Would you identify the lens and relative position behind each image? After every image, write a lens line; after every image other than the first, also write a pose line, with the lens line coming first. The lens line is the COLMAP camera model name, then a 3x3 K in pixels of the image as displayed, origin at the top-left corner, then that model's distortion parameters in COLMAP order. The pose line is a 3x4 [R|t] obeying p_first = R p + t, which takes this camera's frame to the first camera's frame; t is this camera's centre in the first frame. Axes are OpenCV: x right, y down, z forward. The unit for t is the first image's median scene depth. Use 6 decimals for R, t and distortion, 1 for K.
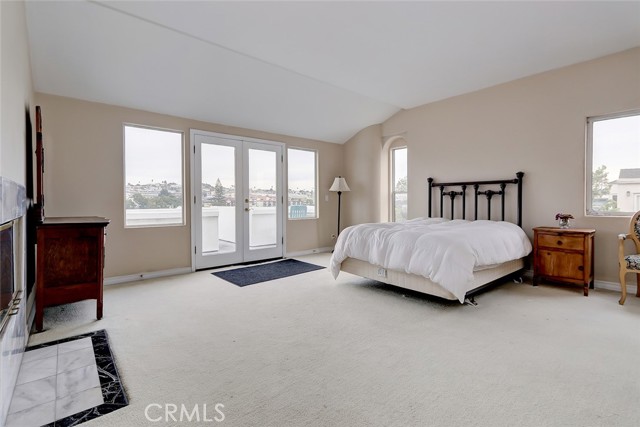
lens RADIAL K [[299.4, 0, 317.1], [0, 299.4, 213.4], [0, 0, 1]] dist [0.012002, -0.001276]
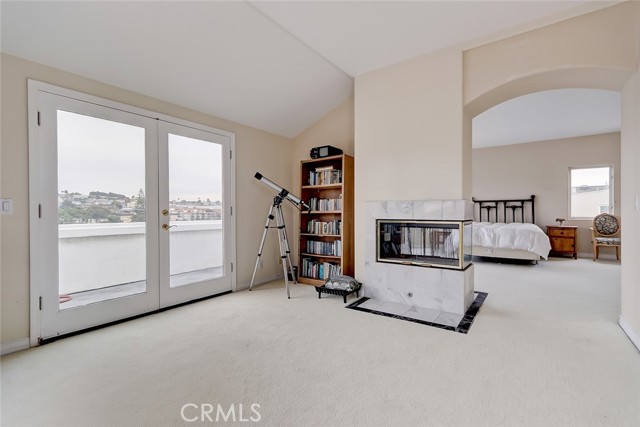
lens RADIAL K [[299.4, 0, 317.1], [0, 299.4, 213.4], [0, 0, 1]] dist [0.012002, -0.001276]
pose [[0.967557, -0.003213, 0.252633, -0.950487], [0.013436, 0.999158, -0.038753, 0.020322], [-0.252296, 0.040890, 0.966786, -0.370587]]
